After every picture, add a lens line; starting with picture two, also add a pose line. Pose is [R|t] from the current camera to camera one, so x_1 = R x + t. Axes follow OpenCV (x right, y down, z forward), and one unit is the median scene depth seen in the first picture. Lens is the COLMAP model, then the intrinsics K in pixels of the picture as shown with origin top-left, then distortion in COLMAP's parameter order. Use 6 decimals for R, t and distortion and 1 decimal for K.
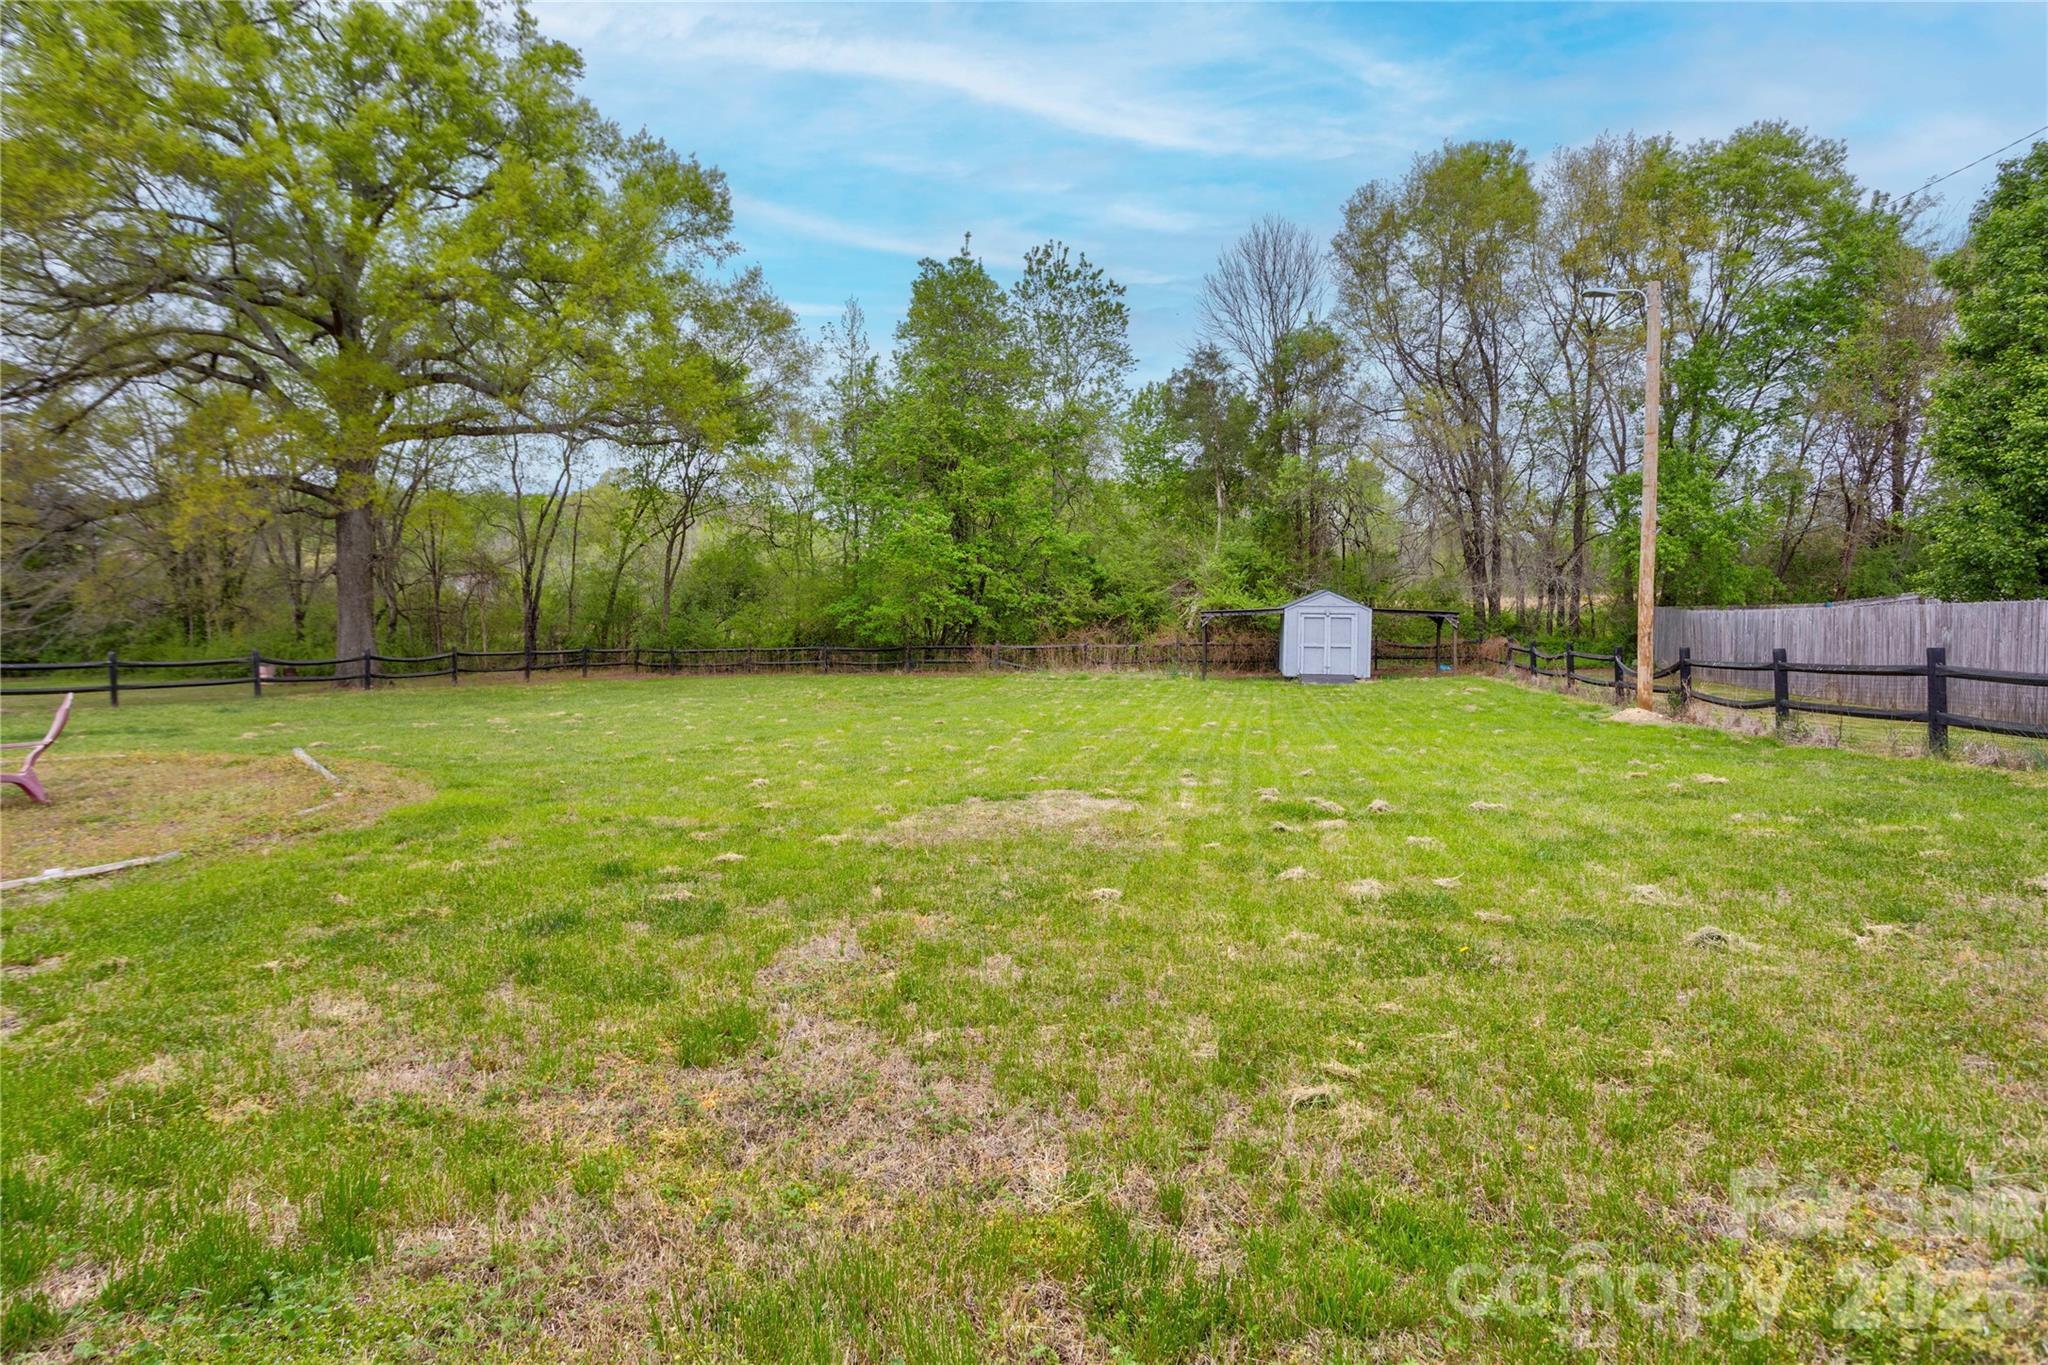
lens RADIAL K [[1031.0, 0, 1004.5], [0, 1031.0, 635.9], [0, 0, 1]] dist [-0.004438, 0.001025]
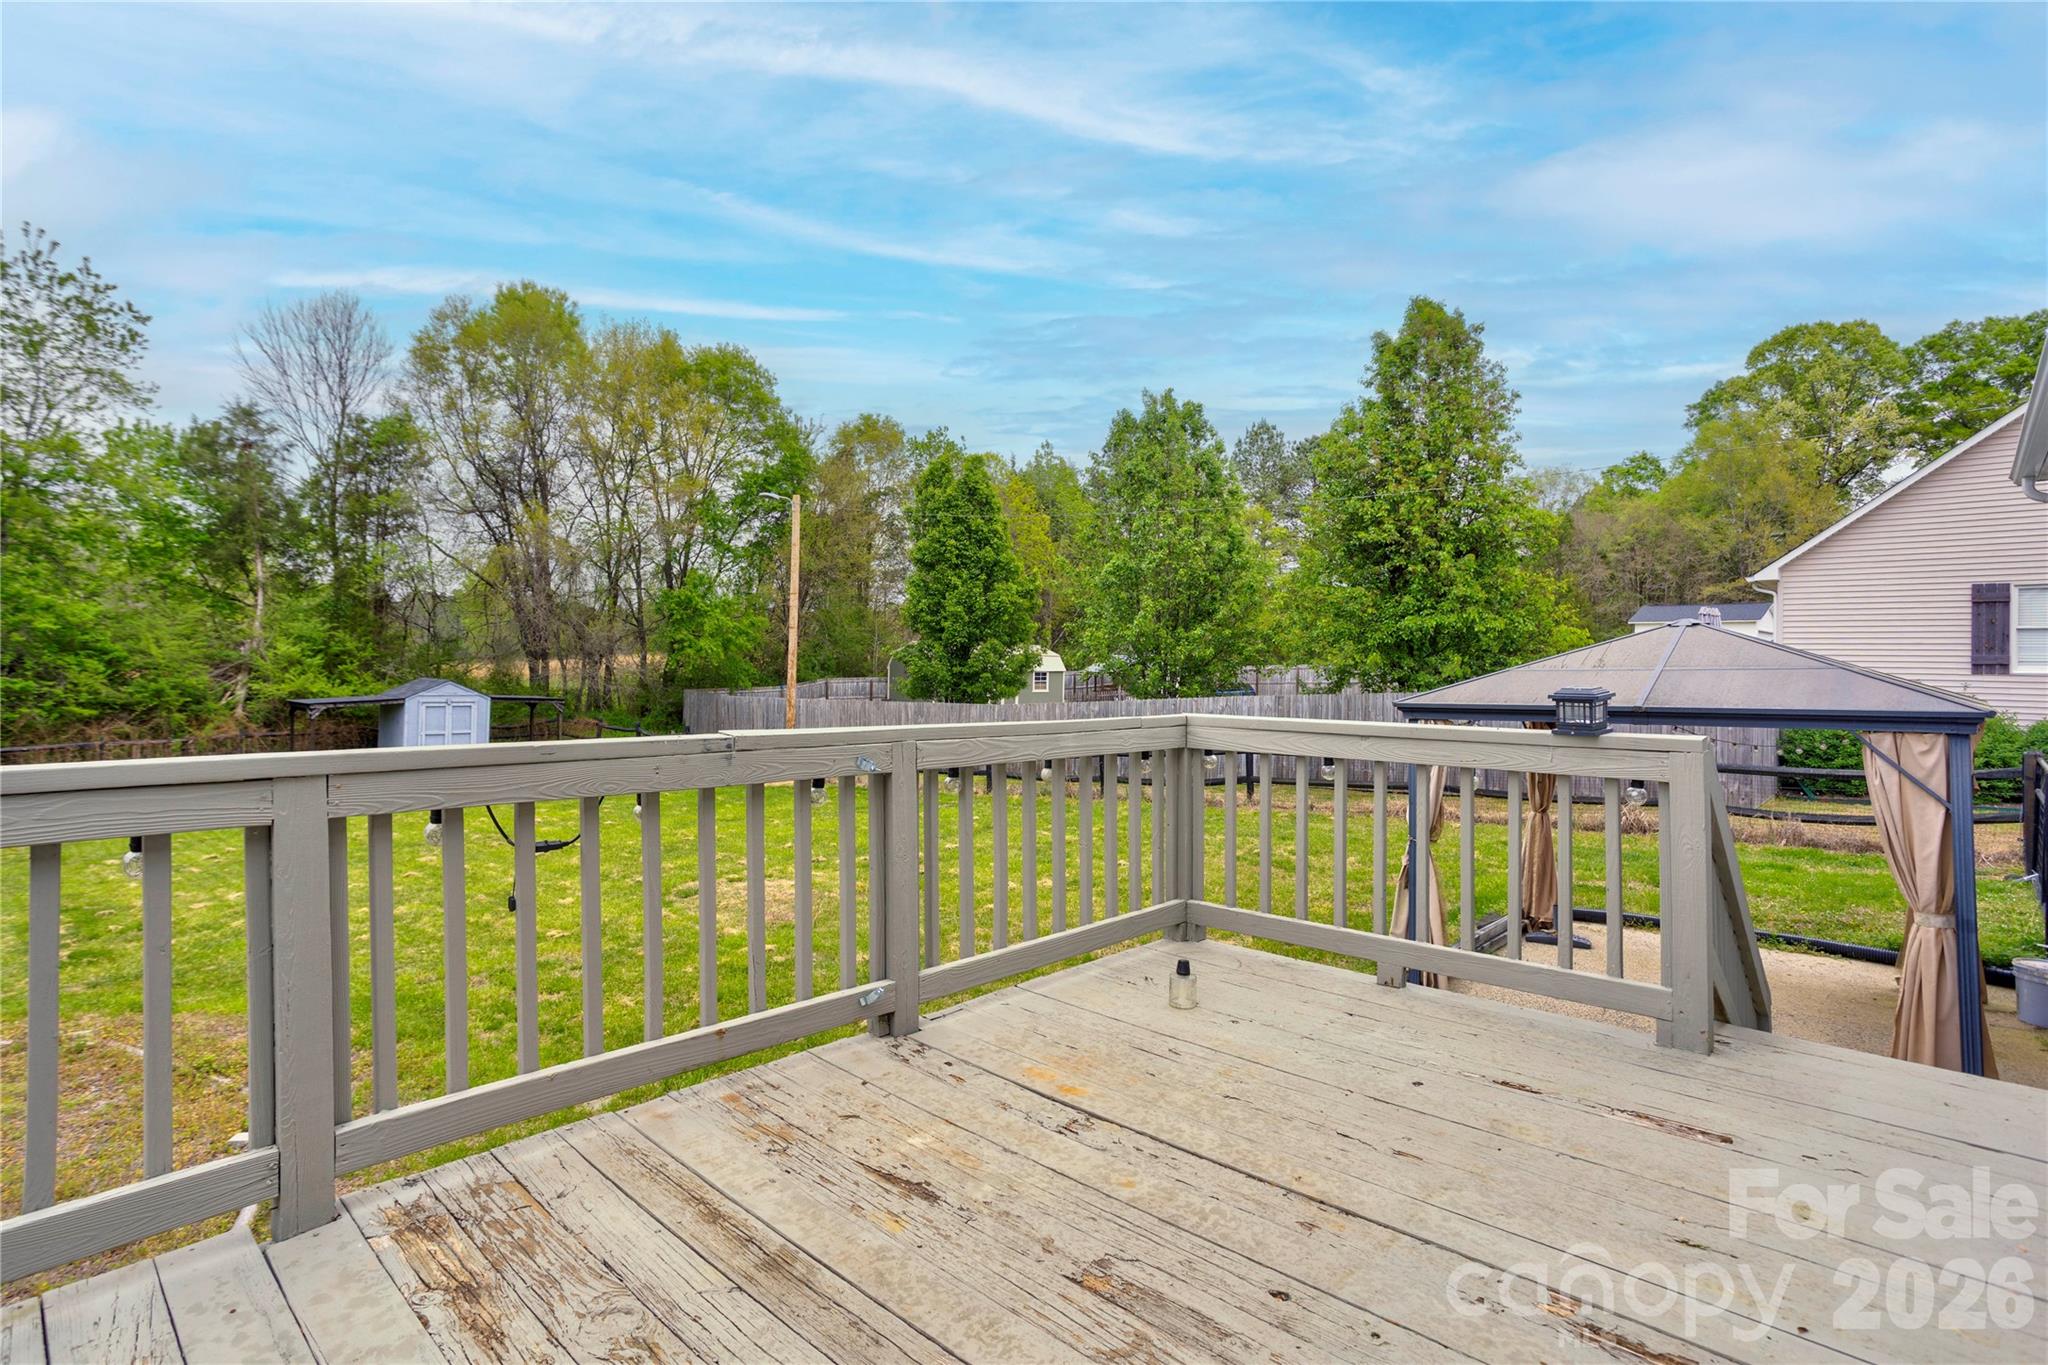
lens RADIAL K [[1008.8, 0, 1024.0], [0, 1008.8, 682.5], [0, 0, 1]] dist [-0.001948, -0.000235]
pose [[0.487245, -0.003857, 0.873257, -0.251503], [0.011039, 0.999938, -0.001743, -0.028486], [-0.873196, 0.010490, 0.487257, -0.009483]]
